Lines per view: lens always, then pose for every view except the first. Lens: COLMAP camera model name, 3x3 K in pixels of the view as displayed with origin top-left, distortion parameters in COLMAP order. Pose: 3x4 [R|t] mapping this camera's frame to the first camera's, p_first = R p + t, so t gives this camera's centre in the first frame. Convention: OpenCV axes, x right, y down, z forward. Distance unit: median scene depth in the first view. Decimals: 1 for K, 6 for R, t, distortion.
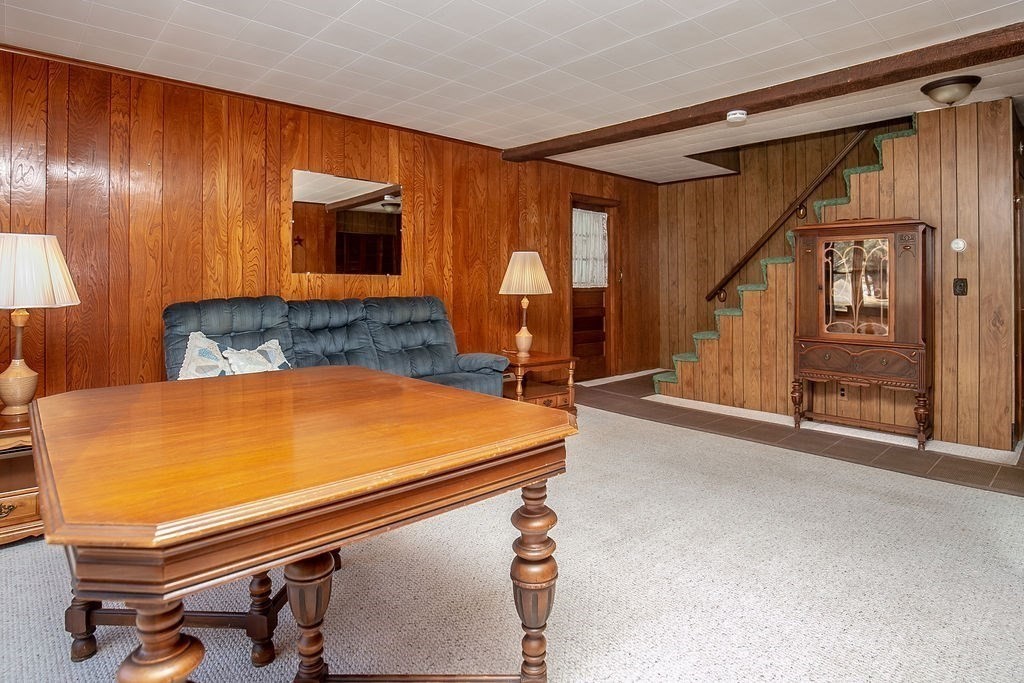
lens RADIAL K [[528.6, 0, 477.7], [0, 528.6, 340.4], [0, 0, 1]] dist [-0.025507, 0.000674]
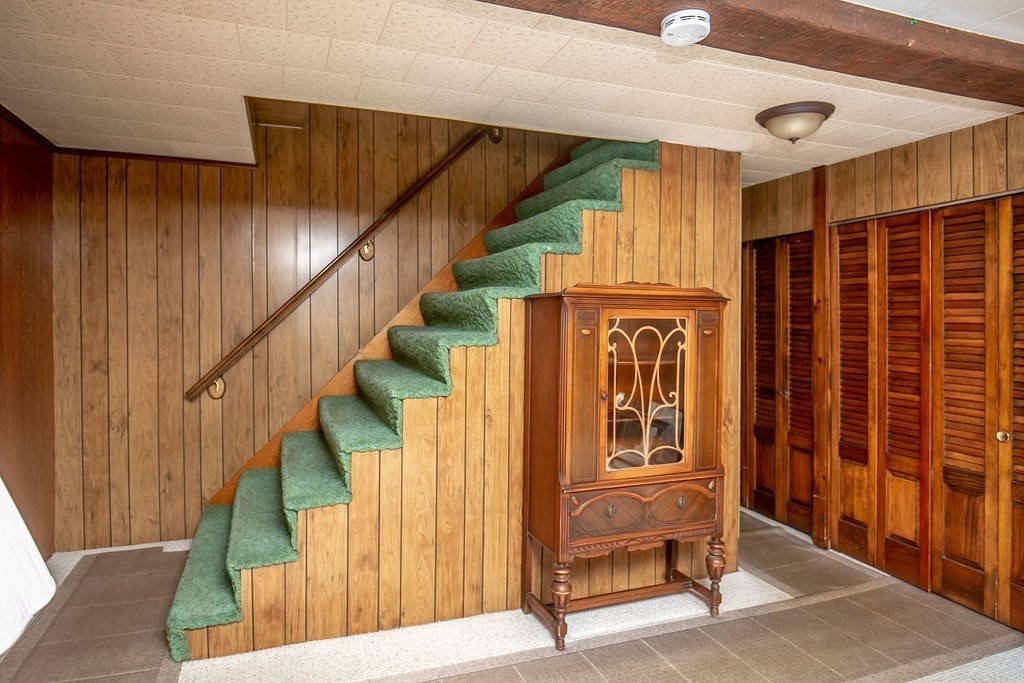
lens RADIAL K [[581.7, 0, 511.7], [0, 581.7, 329.5], [0, 0, 1]] dist [-0.012708, -0.000634]
pose [[0.329022, -0.009725, 0.944272, 0.021666], [0.097979, 0.994902, -0.023893, -0.158200], [-0.939226, 0.100380, 0.328297, 0.828444]]
